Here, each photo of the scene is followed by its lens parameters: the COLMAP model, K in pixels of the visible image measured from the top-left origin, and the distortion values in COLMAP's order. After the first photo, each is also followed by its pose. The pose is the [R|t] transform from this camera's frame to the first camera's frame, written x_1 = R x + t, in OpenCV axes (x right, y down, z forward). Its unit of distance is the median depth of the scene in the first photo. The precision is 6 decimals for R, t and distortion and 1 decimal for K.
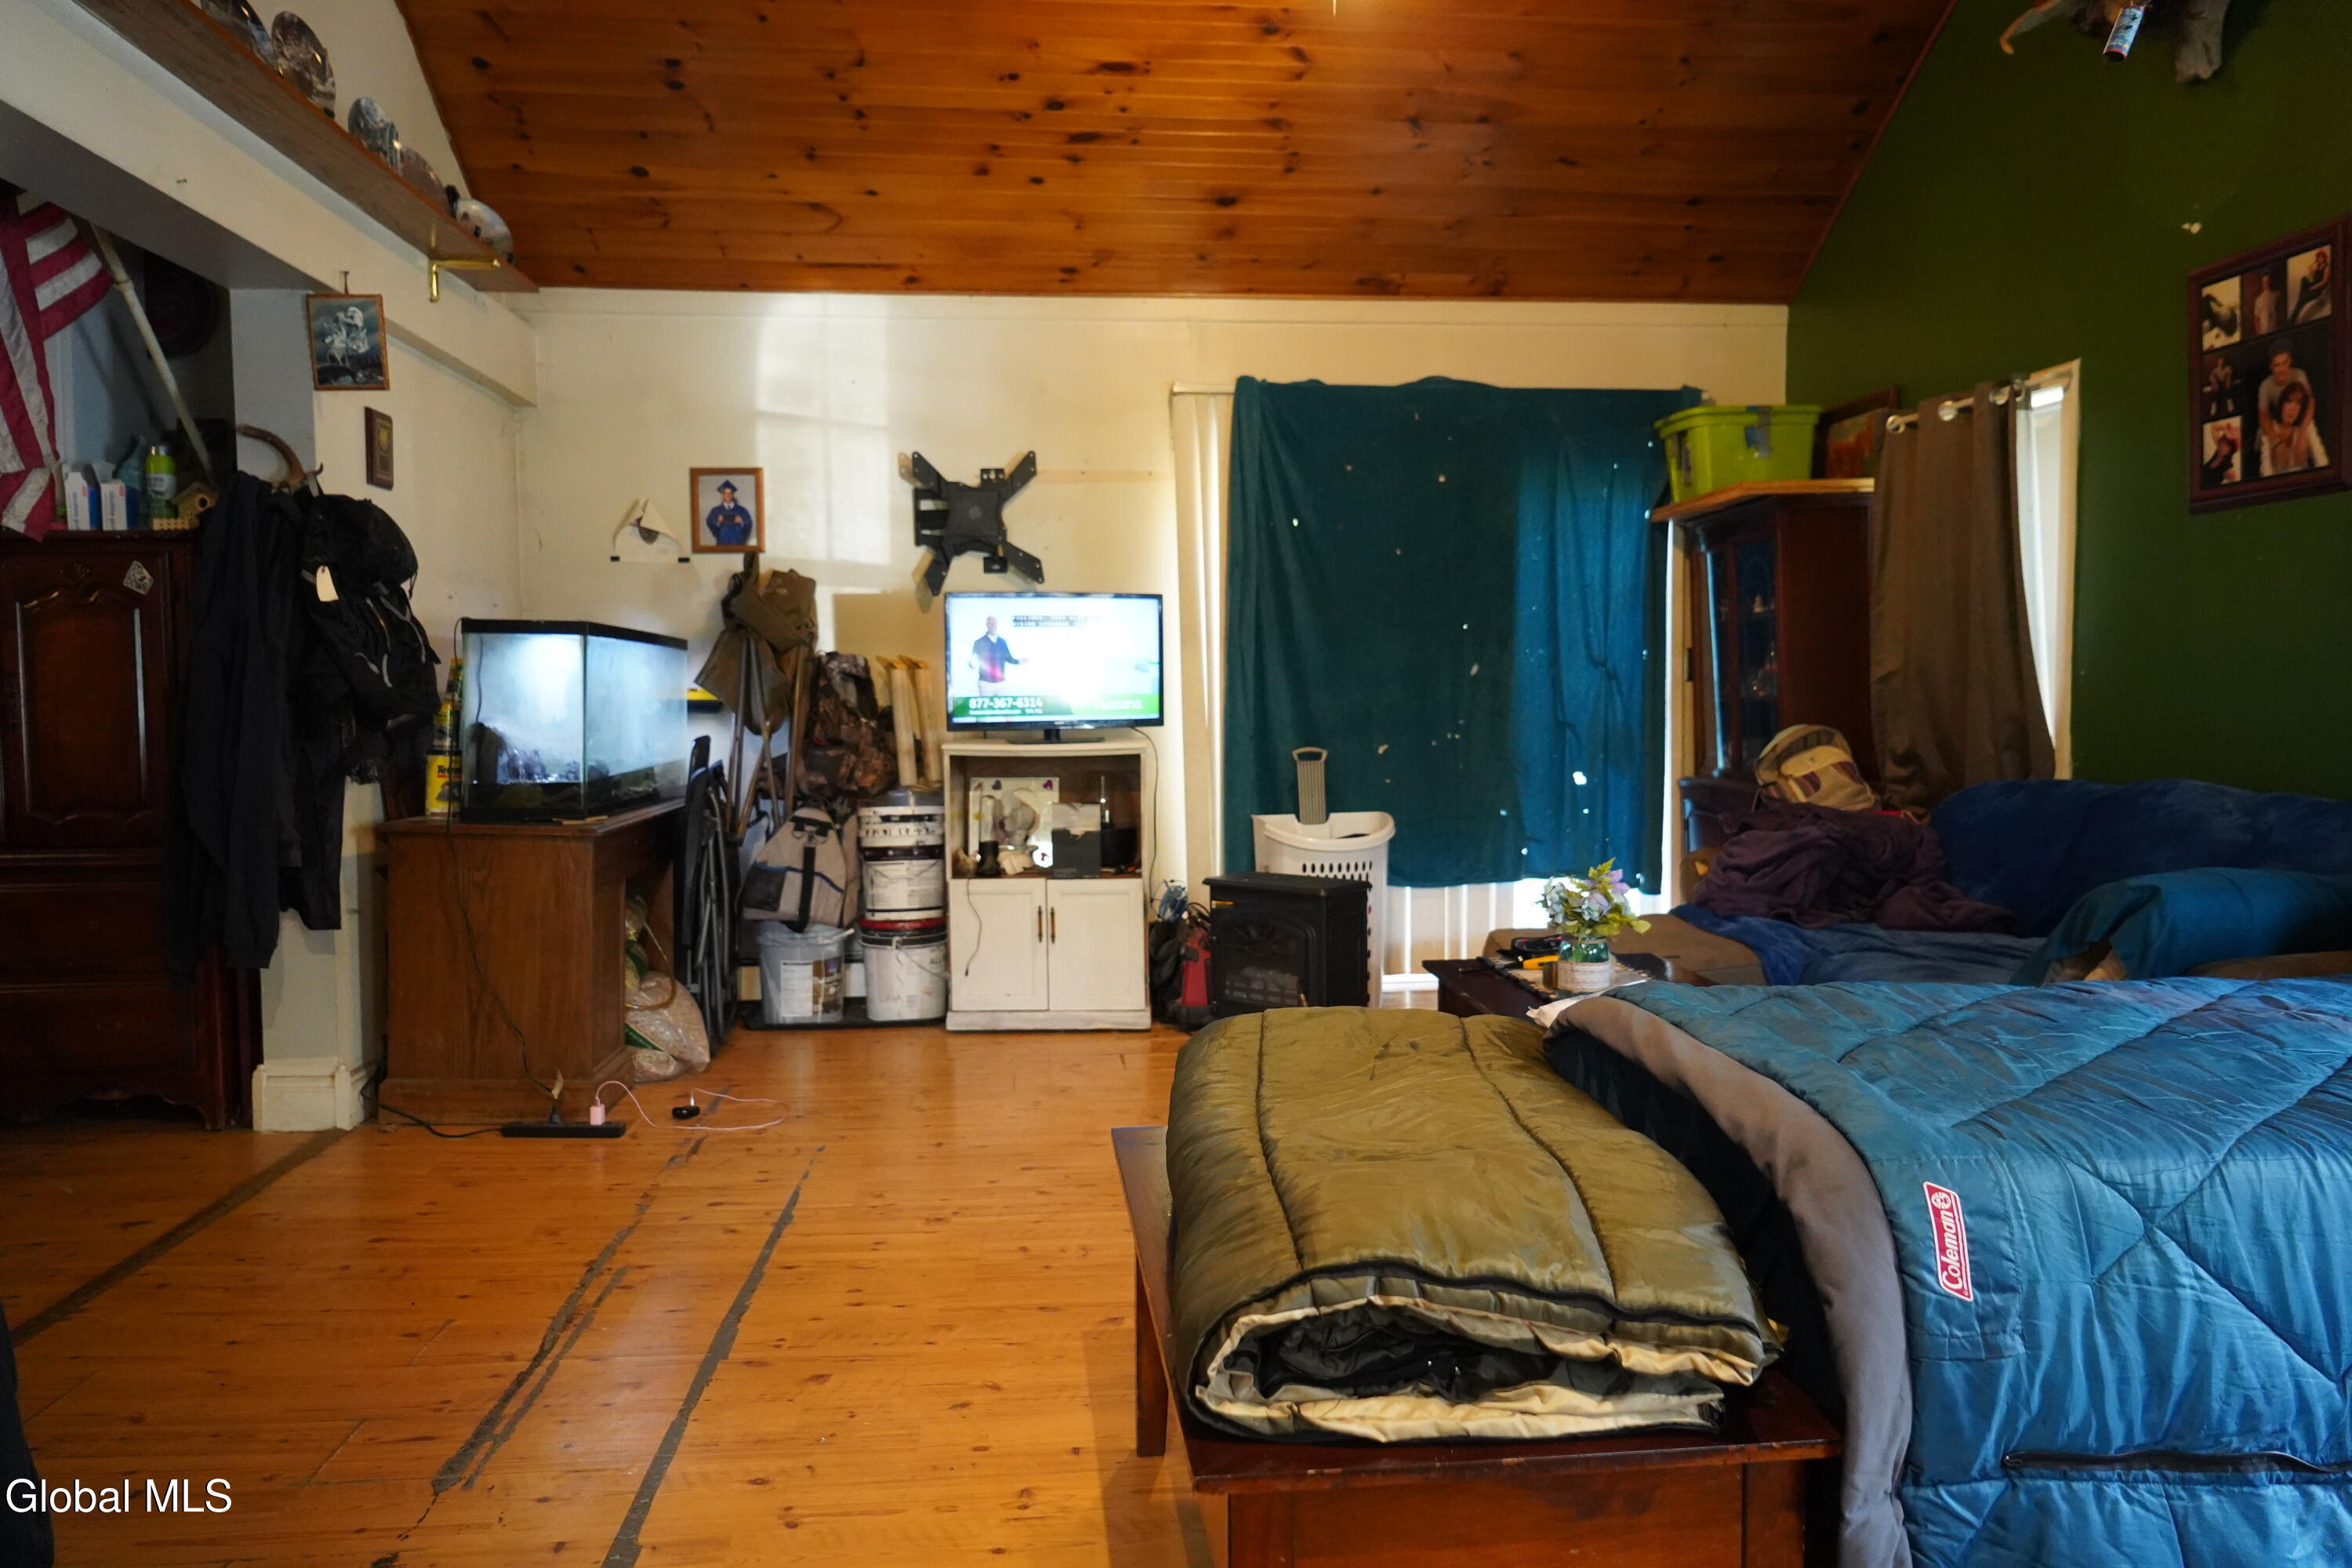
lens RADIAL K [[1567.7, 0, 1176.5], [0, 1567.7, 777.0], [0, 0, 1]] dist [-0.024067, 0.011127]
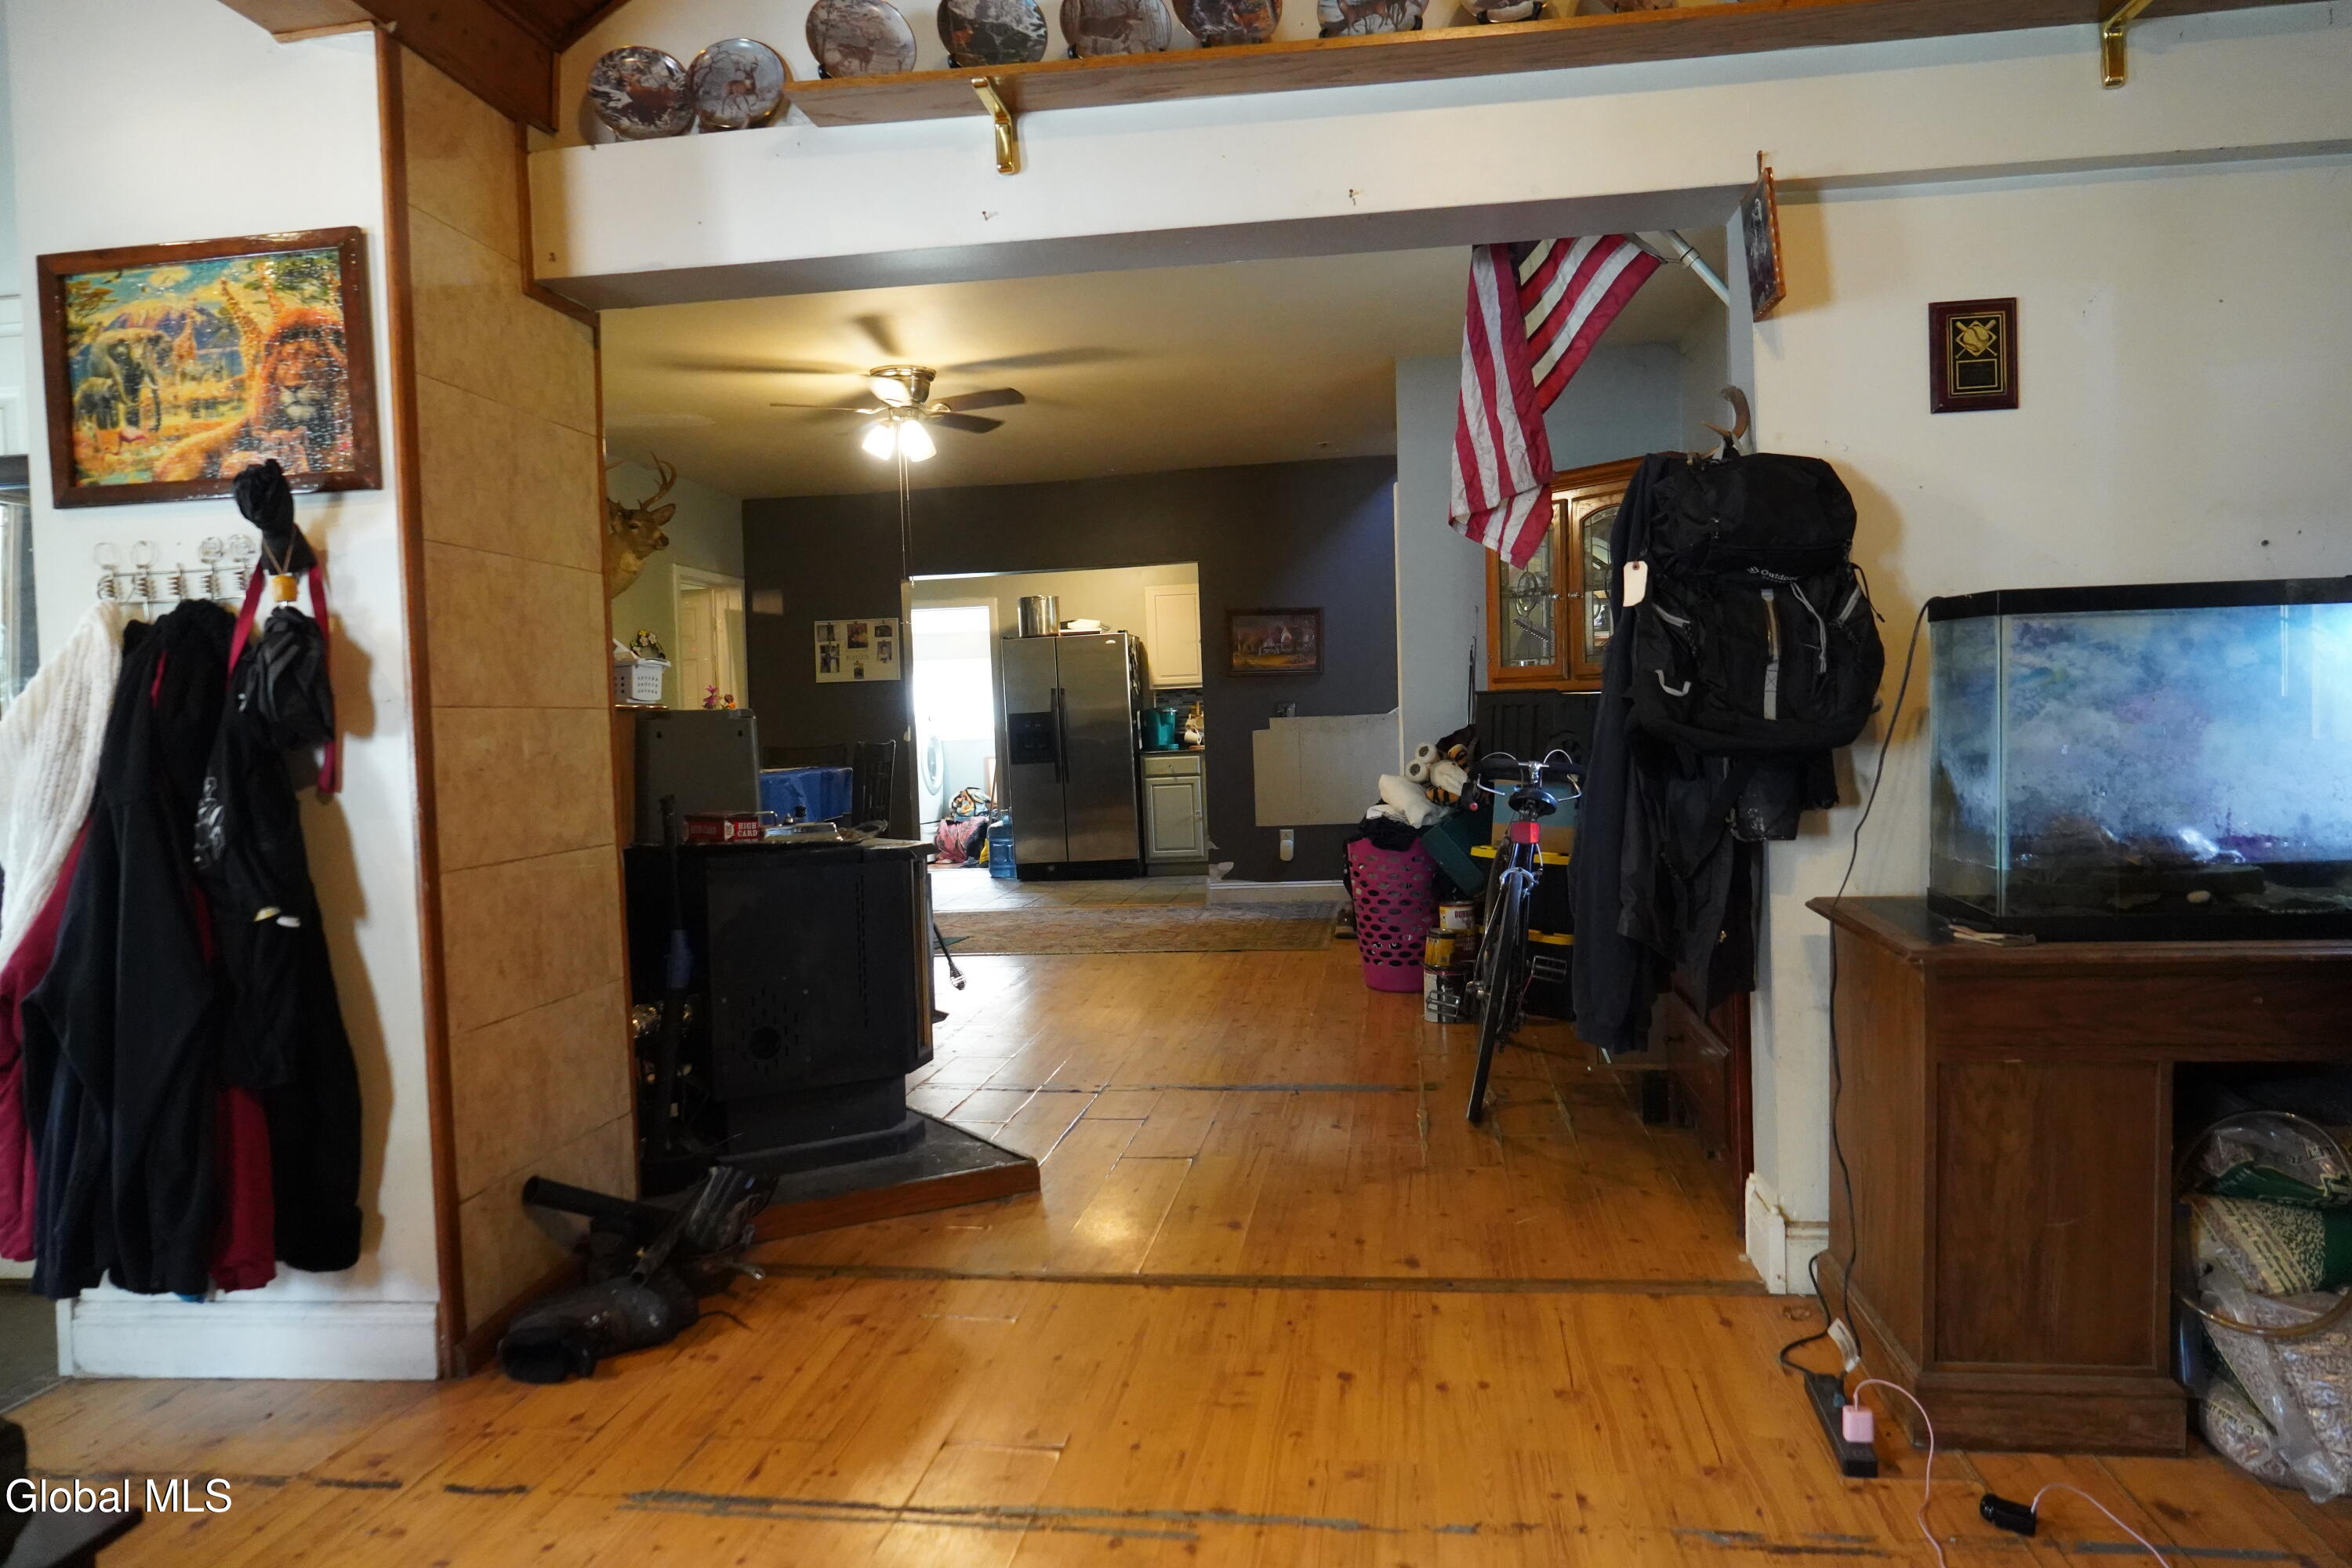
lens RADIAL K [[1567.7, 0, 1176.3], [0, 1567.7, 764.9], [0, 0, 1]] dist [-0.024067, 0.011127]
pose [[-0.218467, 0.039588, -0.975041, 0.332202], [-0.027165, 0.998543, 0.046629, -0.073181], [0.975466, 0.036674, -0.217074, 1.125320]]
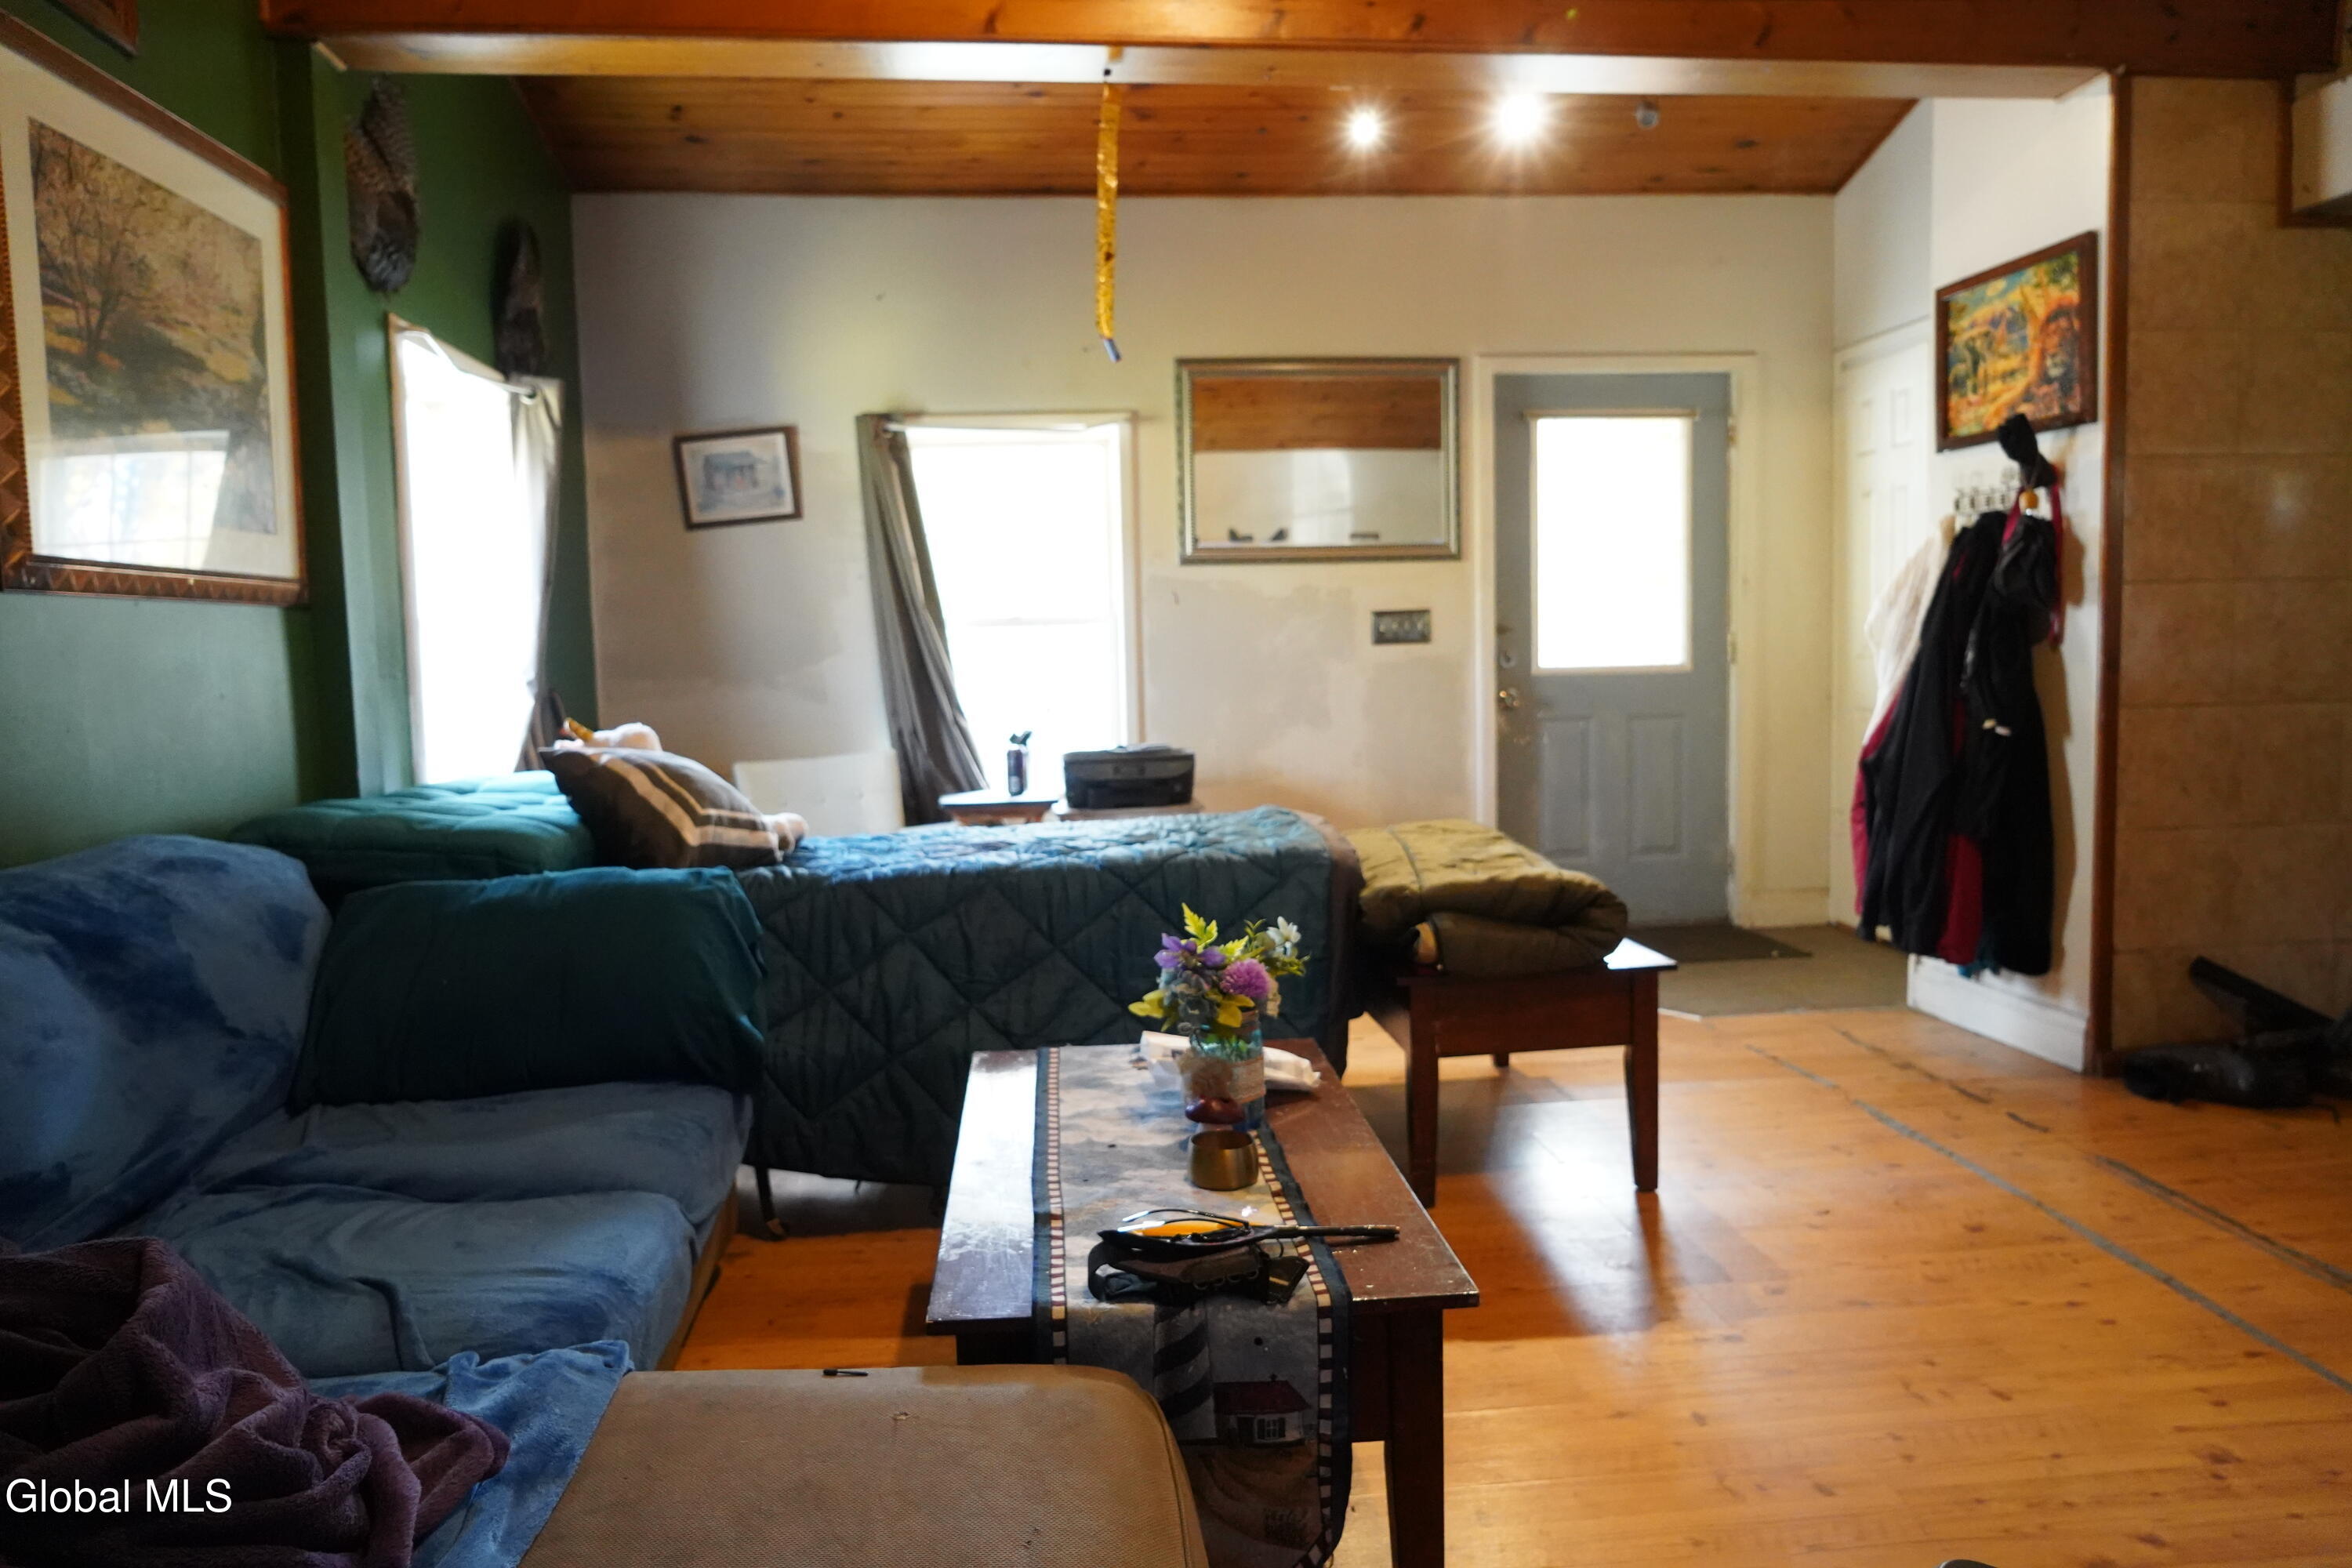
lens RADIAL K [[1567.7, 0, 1184.0], [0, 1567.7, 775.7], [0, 0, 1]] dist [-0.024067, 0.011127]
pose [[-0.999468, 0.028736, -0.015424, 0.294539], [0.026050, 0.987951, 0.152556, -0.108141], [0.019622, 0.152073, -0.988174, 1.707904]]
